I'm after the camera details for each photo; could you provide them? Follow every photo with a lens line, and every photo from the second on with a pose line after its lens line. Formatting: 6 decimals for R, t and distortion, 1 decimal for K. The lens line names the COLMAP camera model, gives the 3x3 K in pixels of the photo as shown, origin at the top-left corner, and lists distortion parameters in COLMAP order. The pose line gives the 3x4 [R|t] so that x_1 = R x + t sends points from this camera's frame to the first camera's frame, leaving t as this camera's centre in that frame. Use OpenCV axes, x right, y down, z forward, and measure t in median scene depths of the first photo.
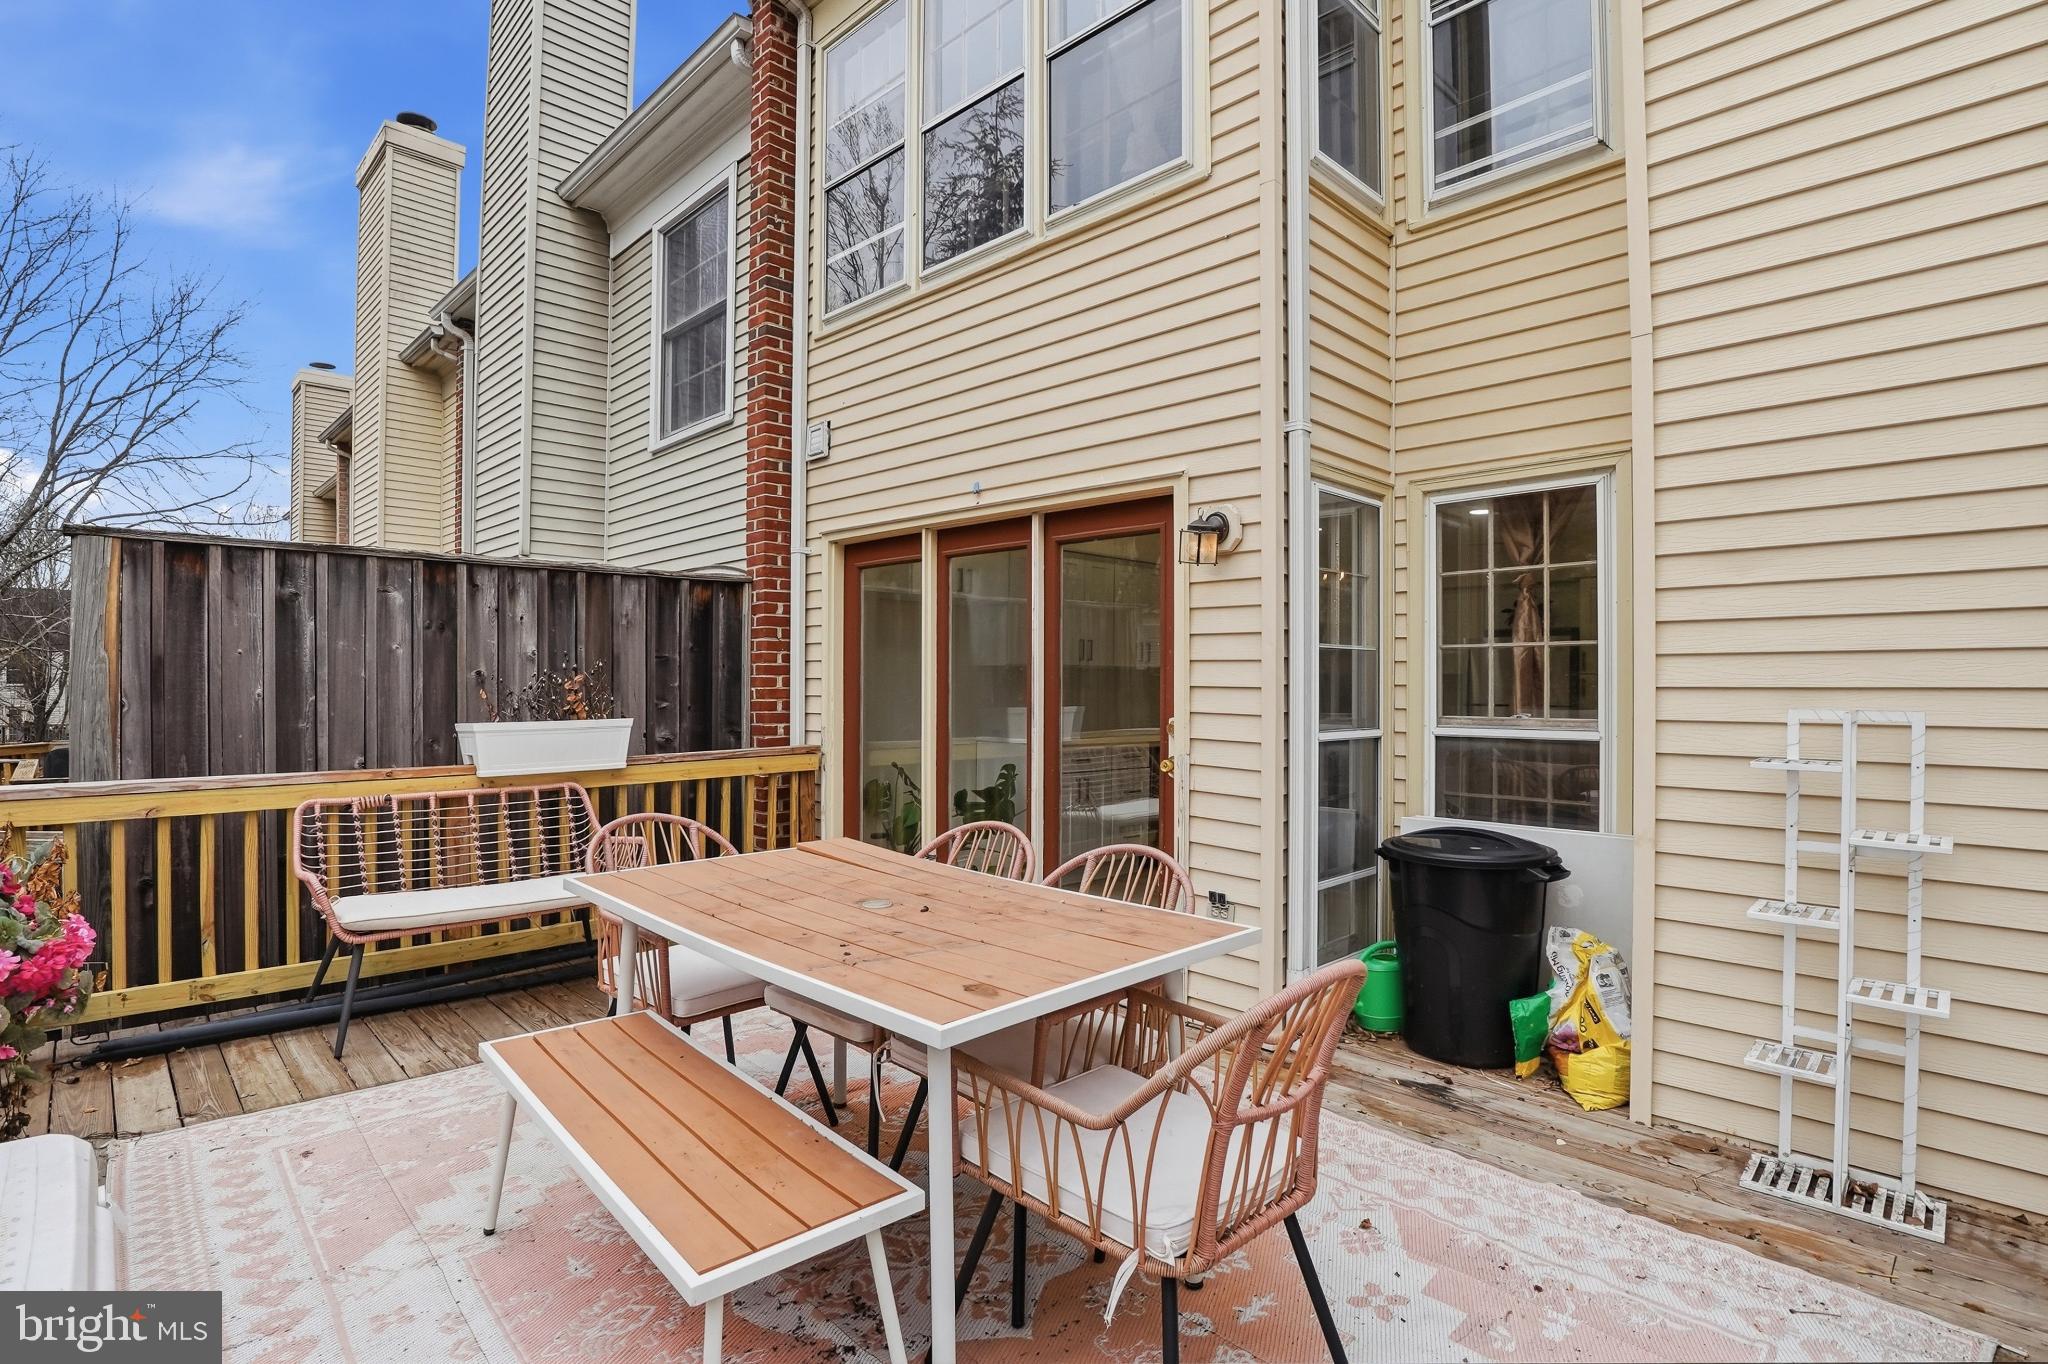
lens RADIAL K [[1020.8, 0, 1023.4], [0, 1020.8, 683.7], [0, 0, 1]] dist [-0.002192, -0.000526]
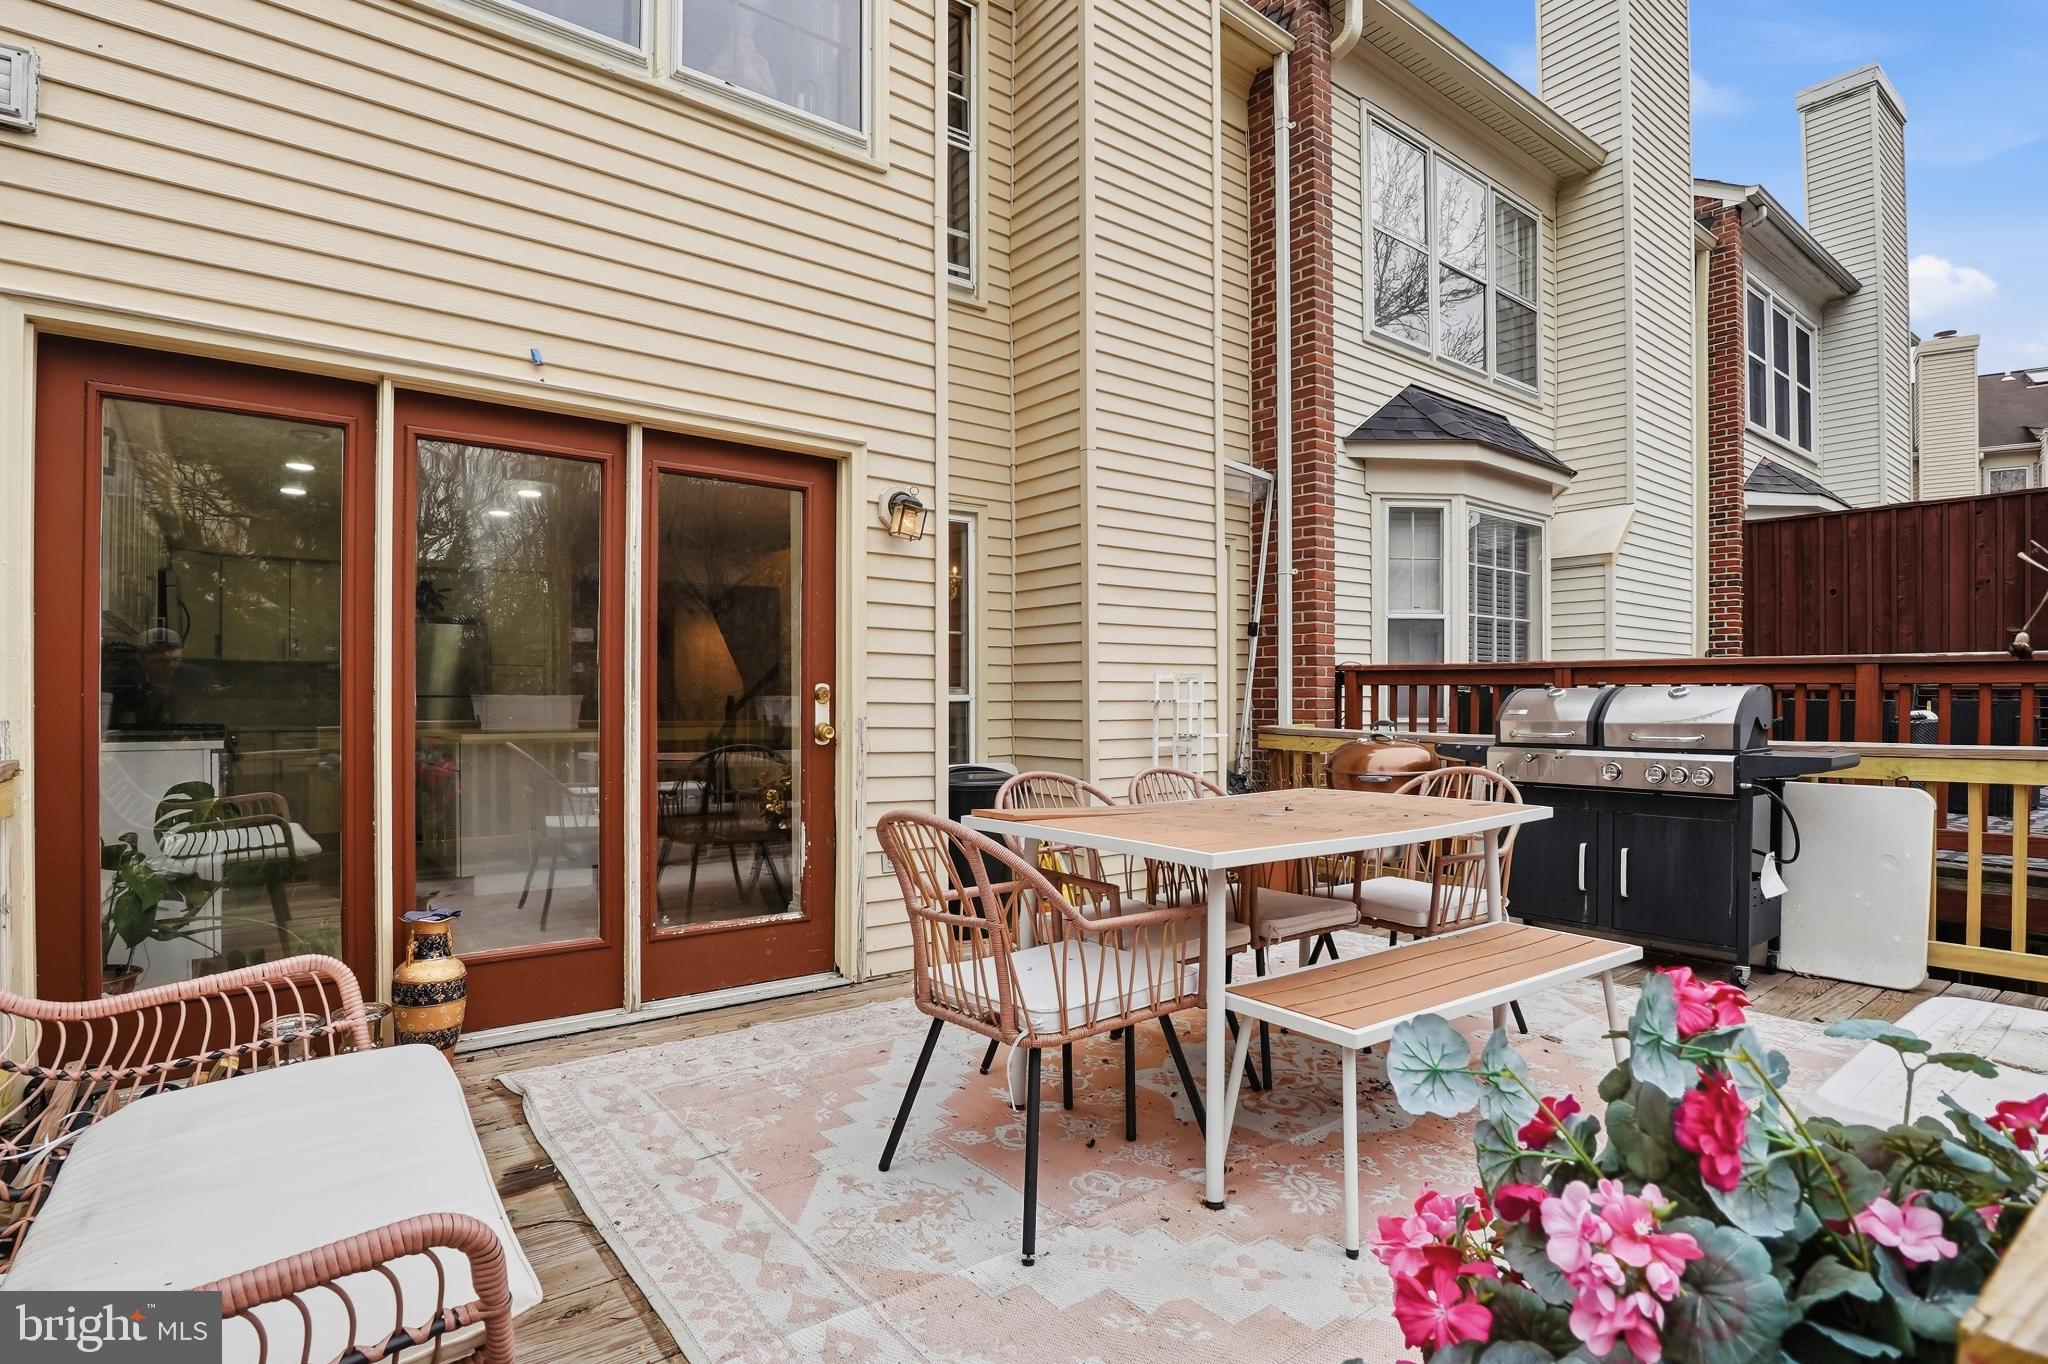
lens RADIAL K [[1020.8, 0, 1023.4], [0, 1020.8, 684.7], [0, 0, 1]] dist [-0.002192, -0.000526]
pose [[0.135645, 0.004593, 0.990747, -0.745189], [-0.006645, 0.999971, -0.003726, 0.033946], [-0.990735, -0.006078, 0.135671, 0.626316]]
